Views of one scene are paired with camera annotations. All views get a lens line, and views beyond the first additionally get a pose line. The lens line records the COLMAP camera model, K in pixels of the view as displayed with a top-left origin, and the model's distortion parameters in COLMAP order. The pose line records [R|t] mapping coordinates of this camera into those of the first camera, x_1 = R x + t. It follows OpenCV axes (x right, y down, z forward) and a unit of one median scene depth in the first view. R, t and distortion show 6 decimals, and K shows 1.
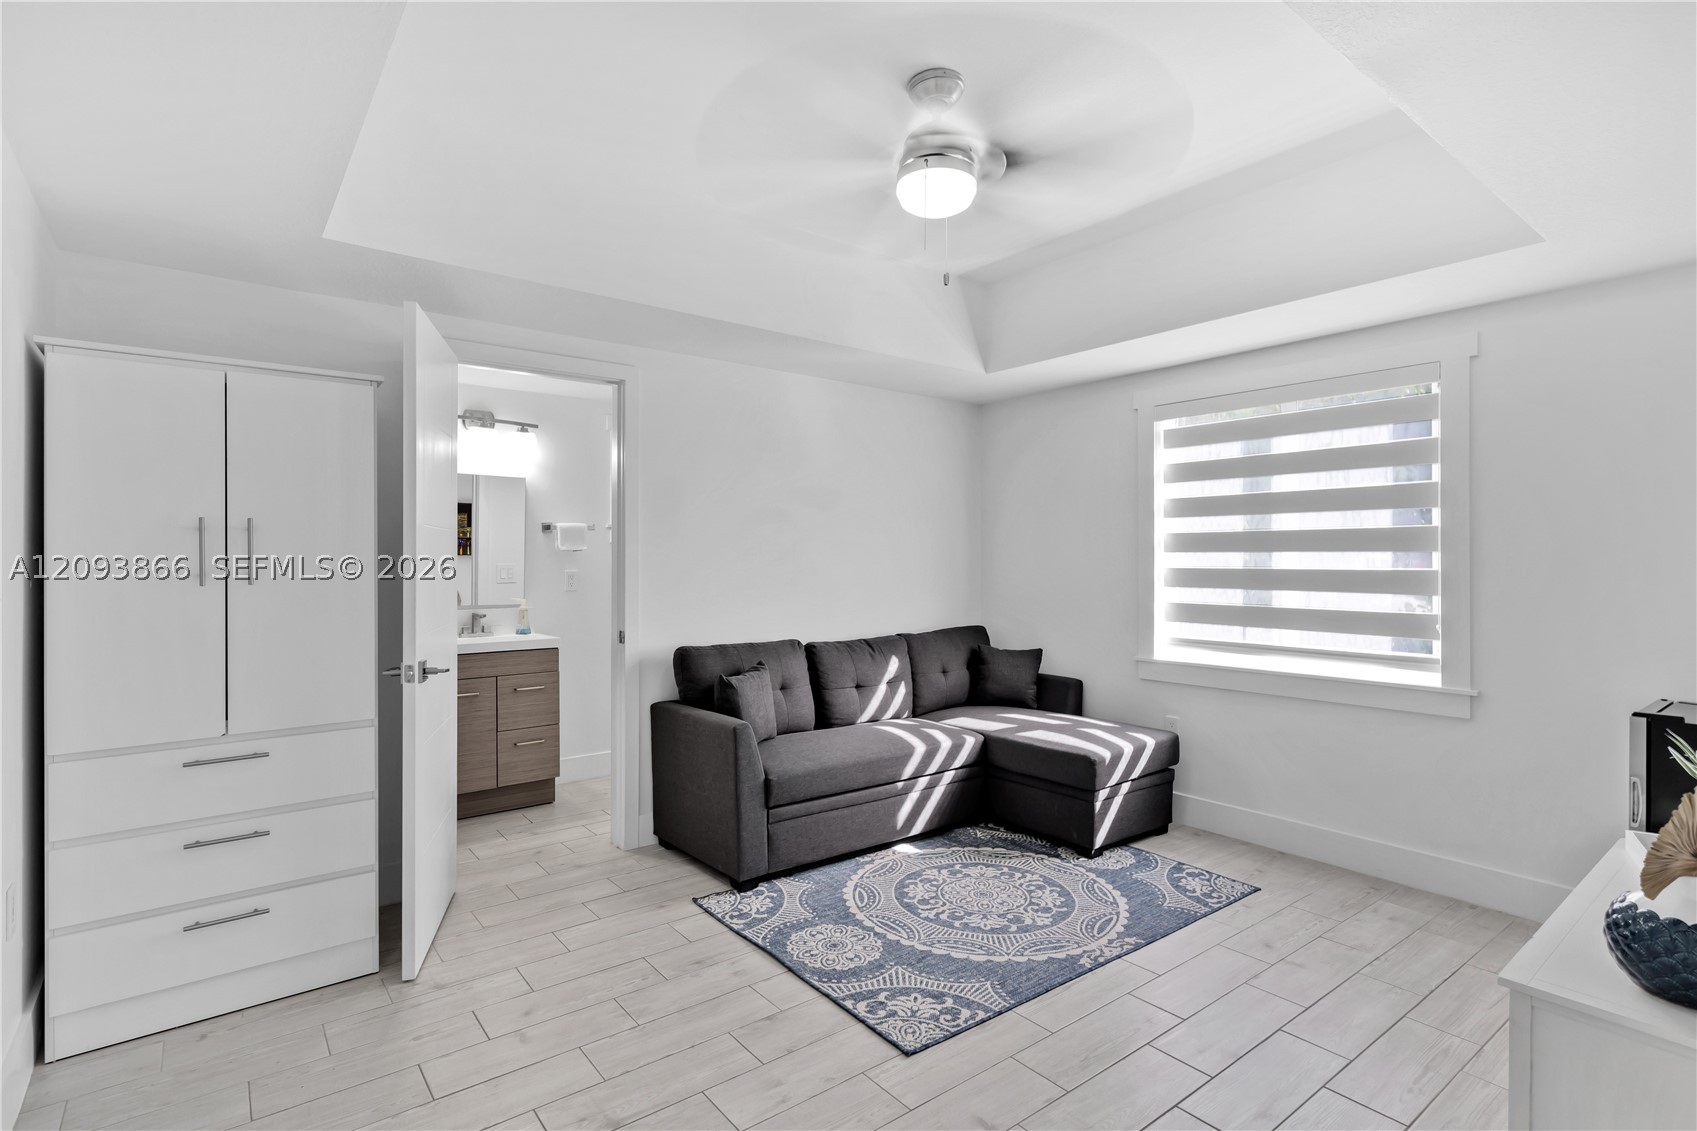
lens RADIAL K [[847.5, 0, 897.5], [0, 847.5, 563.1], [0, 0, 1]] dist [0.016517, -0.000150]
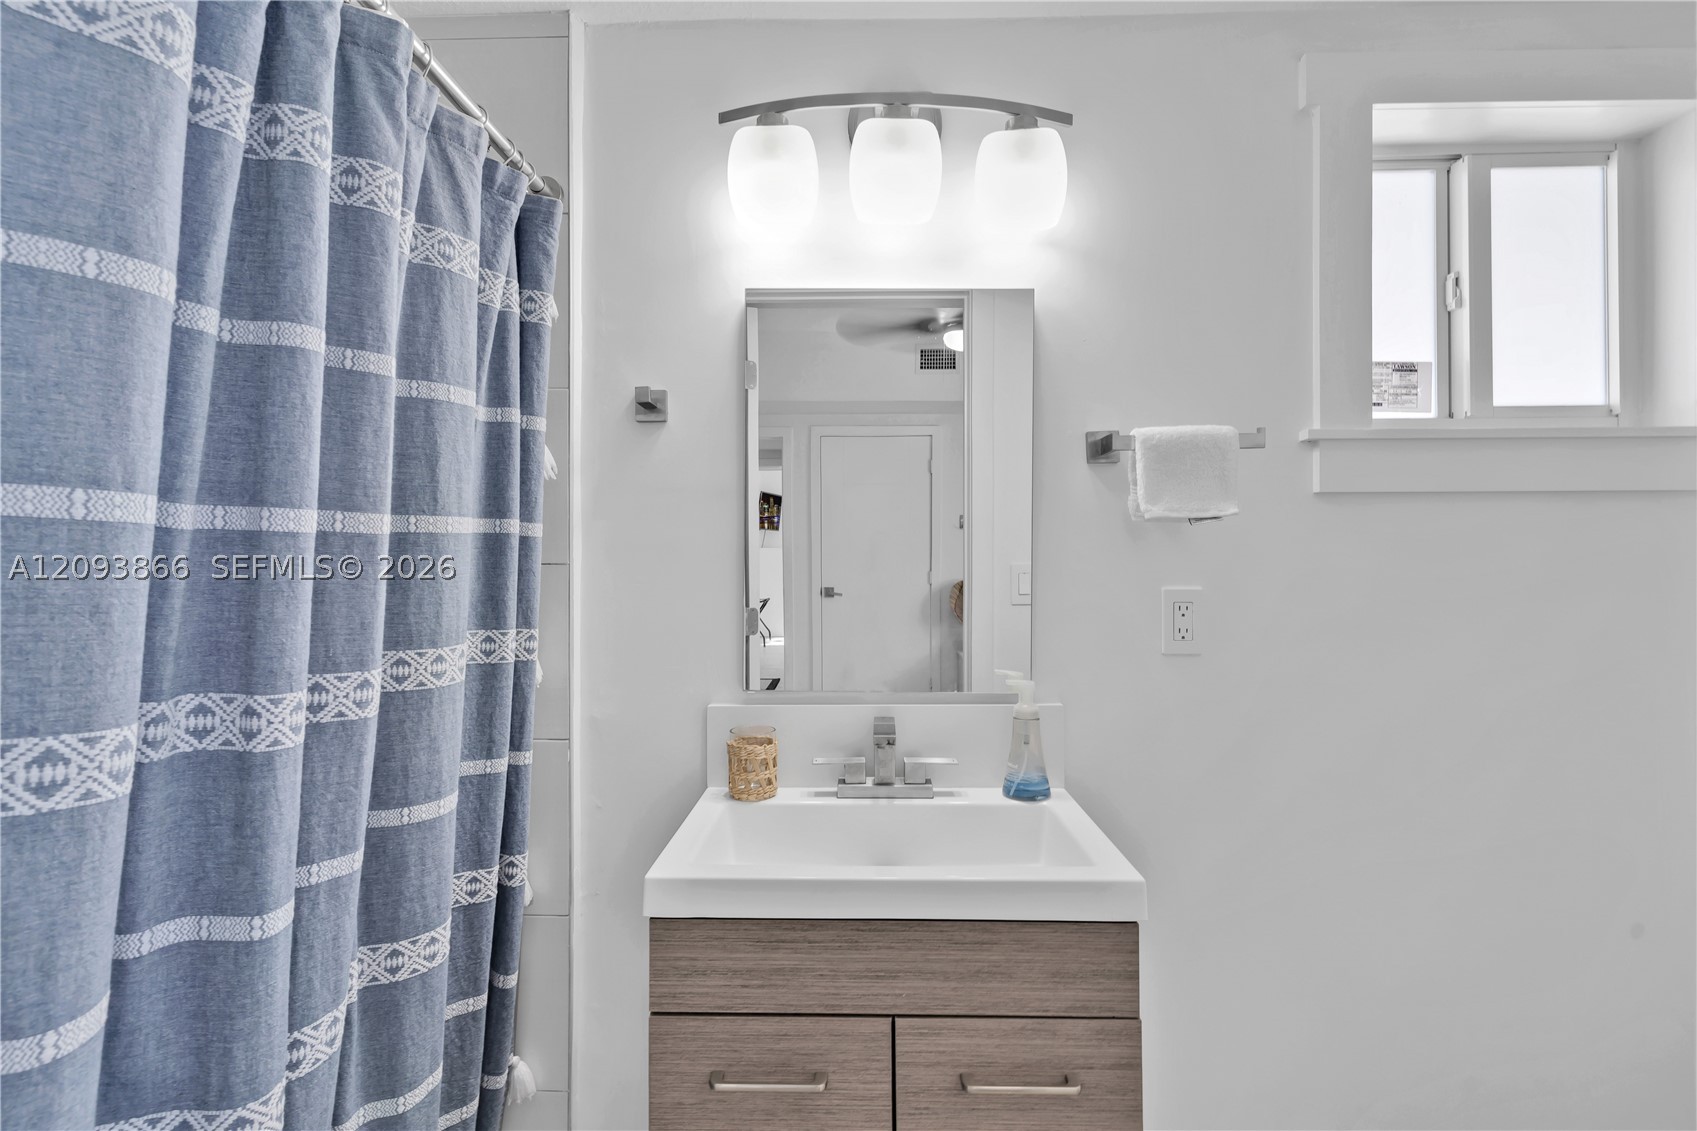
lens RADIAL K [[855.0, 0, 829.4], [0, 855.0, 537.5], [0, 0, 1]] dist [0.010323, 0.000722]
pose [[0.740552, -0.012743, -0.671878, -0.285453], [-0.002475, 0.999762, -0.021690, -0.002064], [0.671995, 0.017725, 0.740344, 0.724496]]
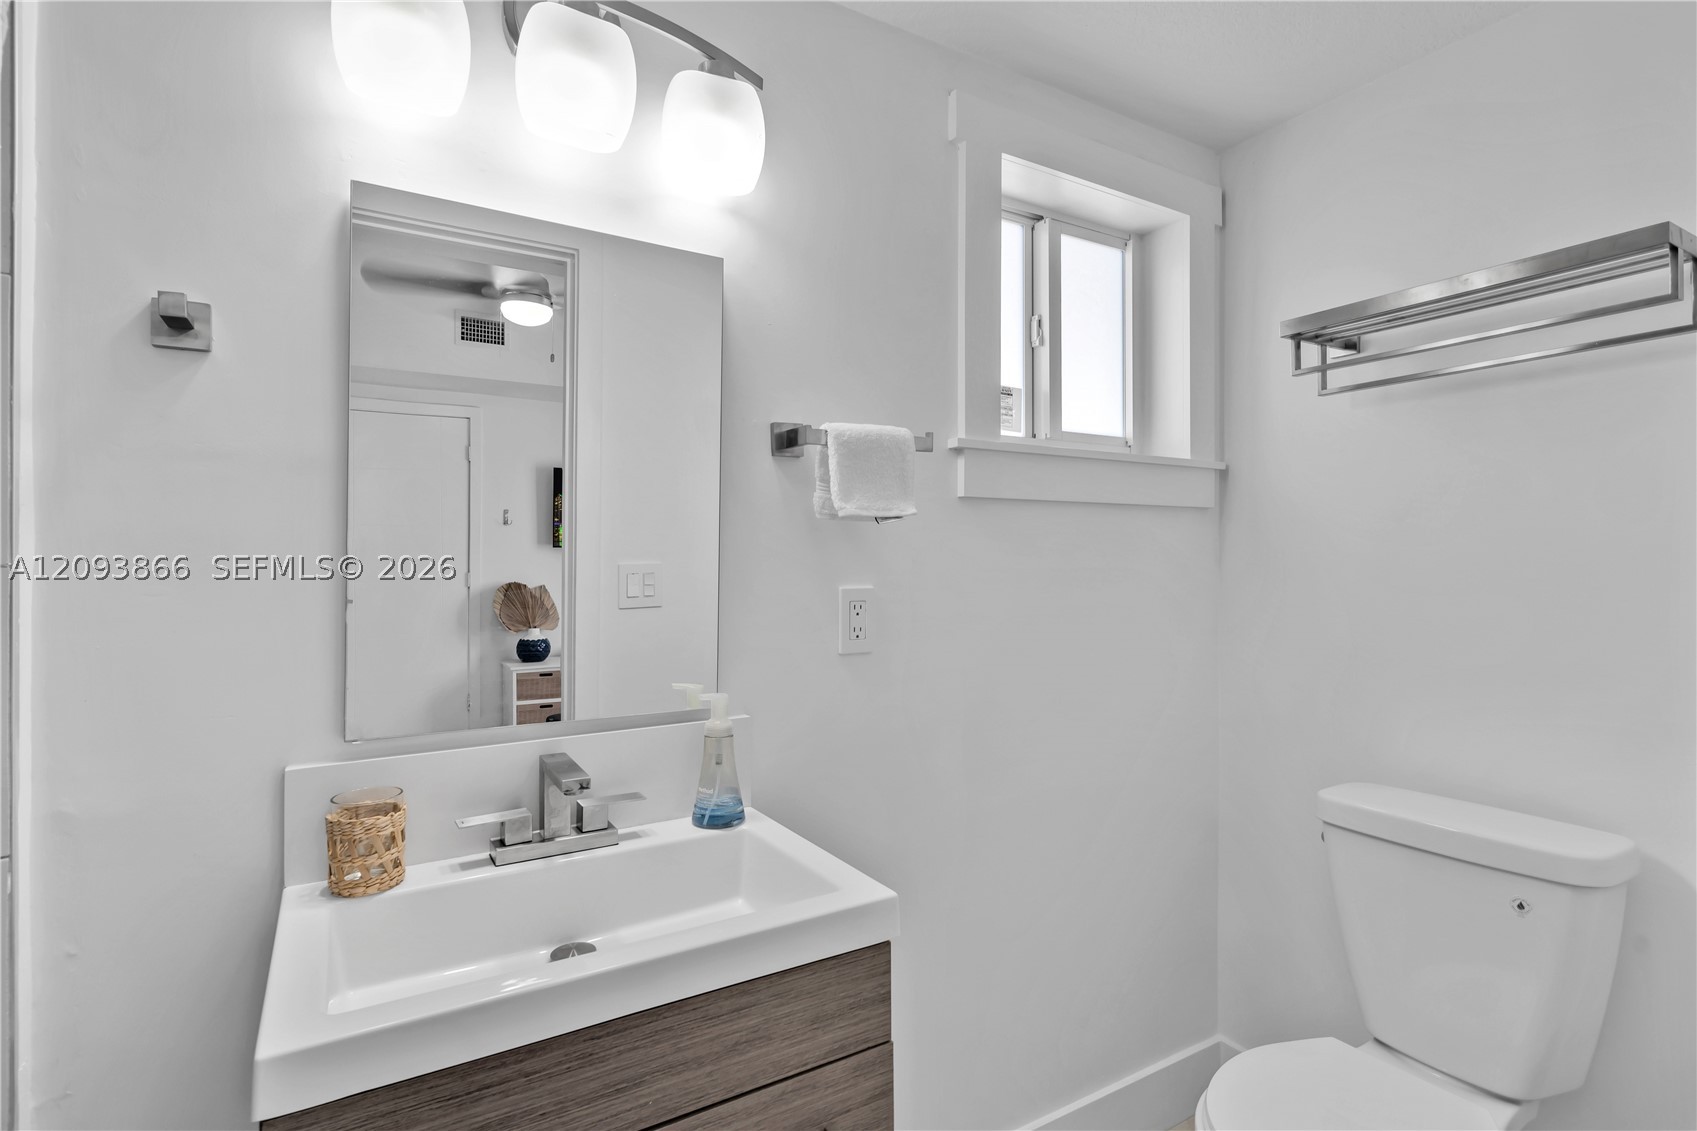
lens RADIAL K [[865.0, 0, 849.7], [0, 865.0, 542.1], [0, 0, 1]] dist [0.004948, -0.001048]
pose [[0.988772, 0.001410, -0.149427, -0.357131], [-0.004205, 0.999822, -0.018387, -0.001257], [0.149375, 0.018809, 0.988602, 0.730914]]
